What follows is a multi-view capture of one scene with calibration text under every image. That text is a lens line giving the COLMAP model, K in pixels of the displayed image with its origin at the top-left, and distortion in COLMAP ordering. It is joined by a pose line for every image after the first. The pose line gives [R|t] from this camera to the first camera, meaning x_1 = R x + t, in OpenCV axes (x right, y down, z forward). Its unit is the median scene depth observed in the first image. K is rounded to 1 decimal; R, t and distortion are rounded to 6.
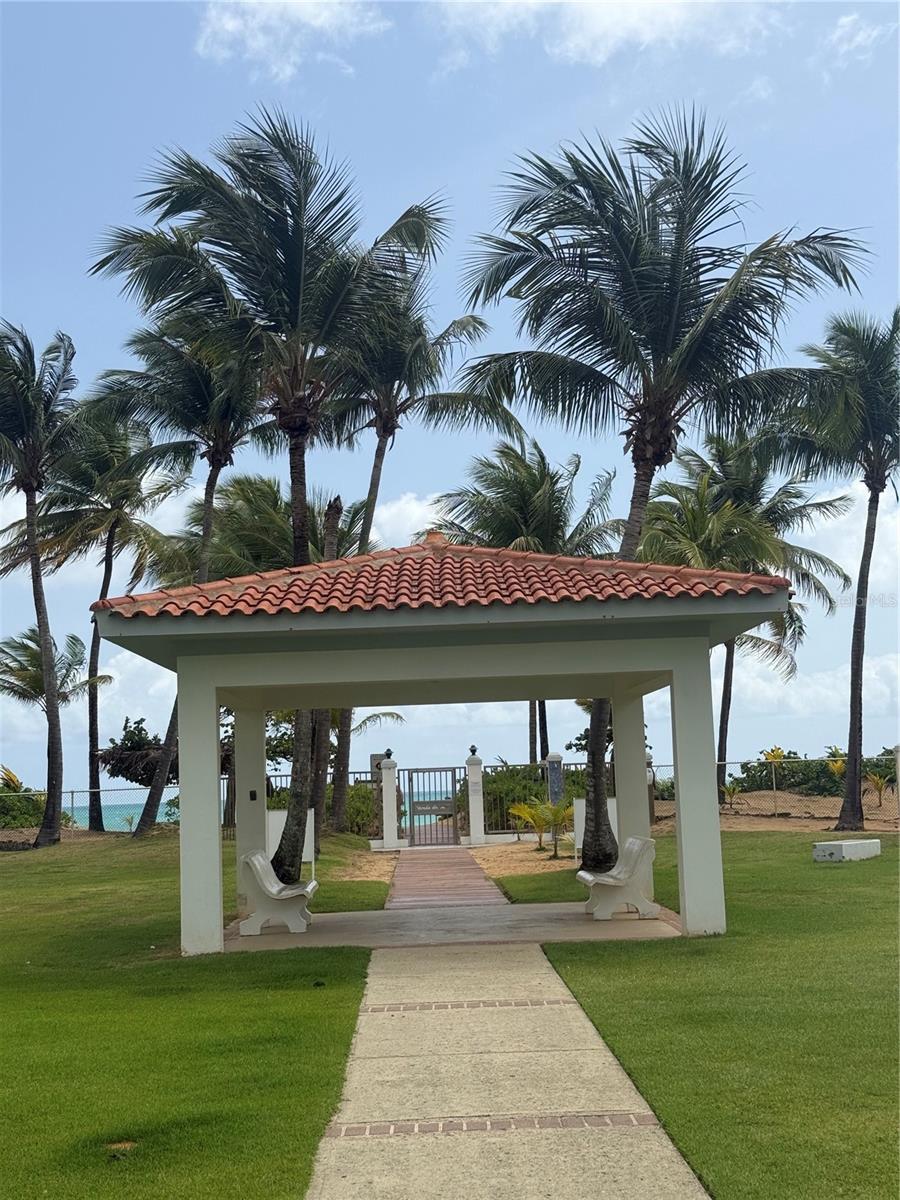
lens RADIAL K [[1704.4, 0, 450.0], [0, 1704.4, 599.7], [0, 0, 1]] dist [0.214280, 0.000000]
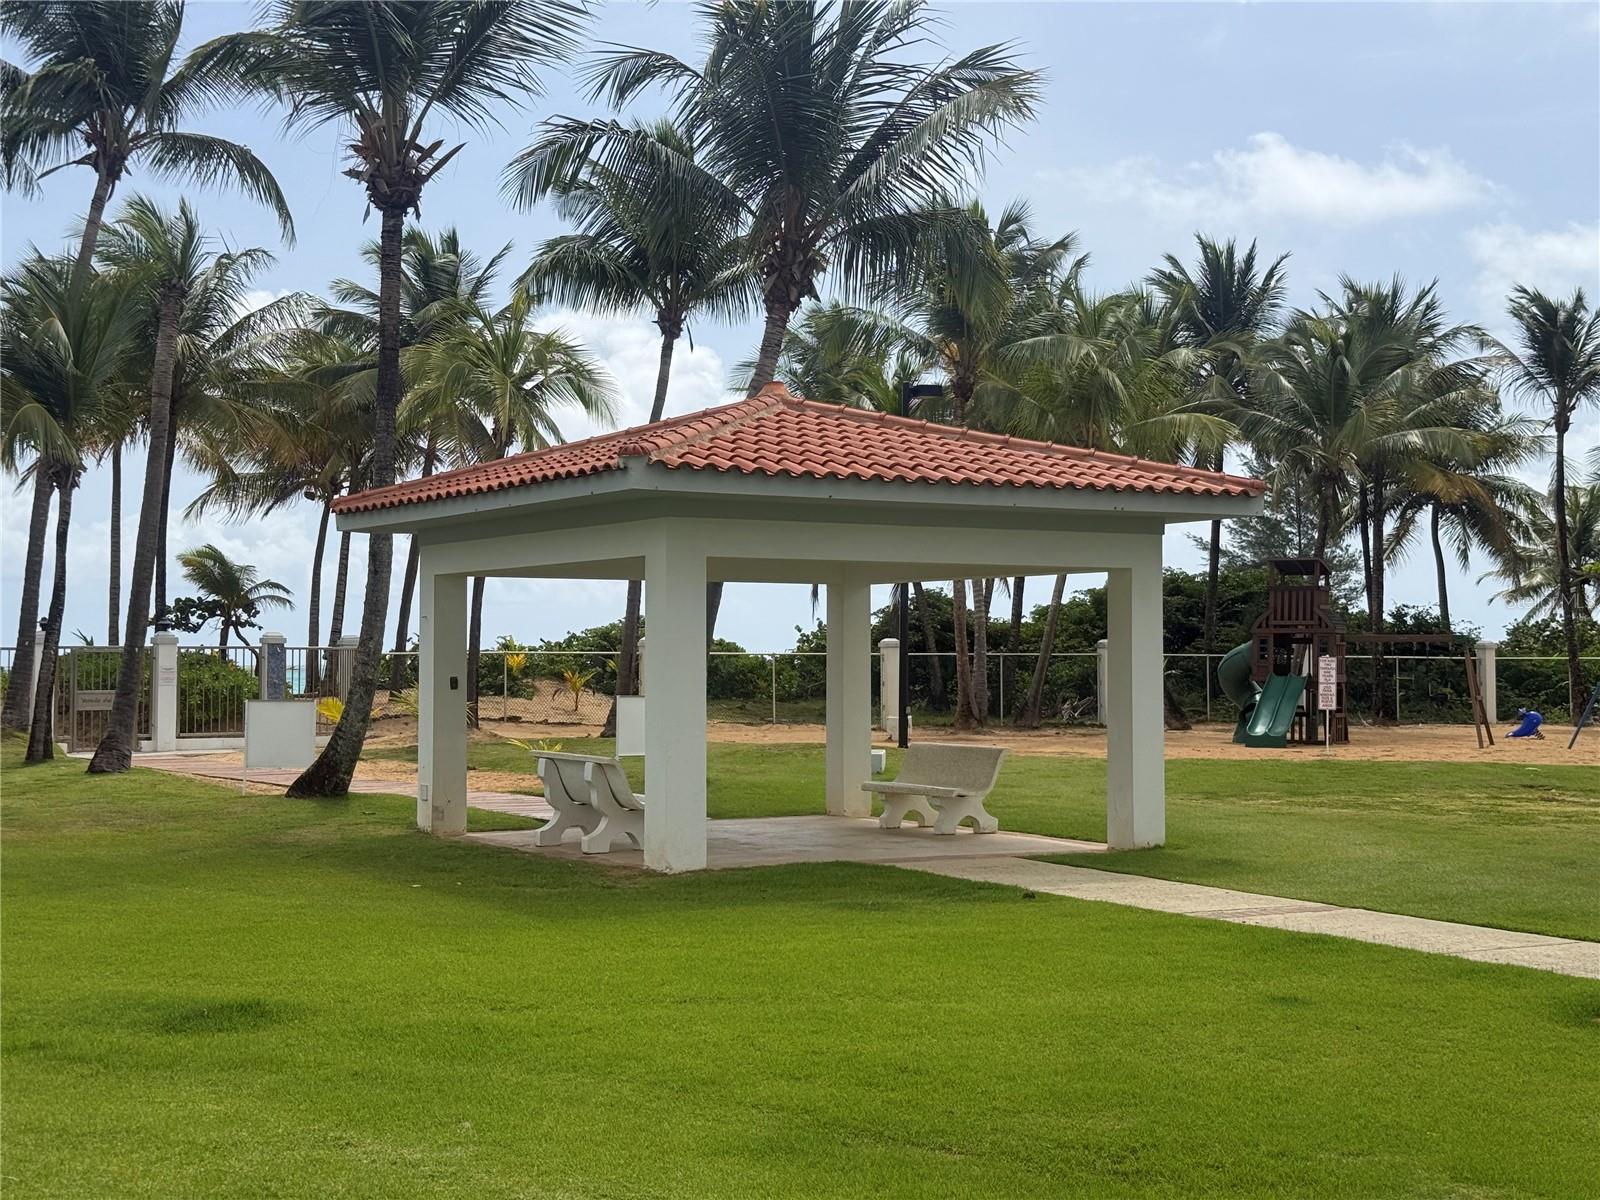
lens RADIAL K [[2272.6, 0, 797.2], [0, 2272.6, 600.4], [0, 0, 1]] dist [0.214280, 0.000000]
pose [[0.868266, 0.051823, 0.493385, -0.259141], [-0.087138, 0.994999, 0.048836, 0.005502], [-0.488387, -0.085395, 0.868439, 0.003369]]
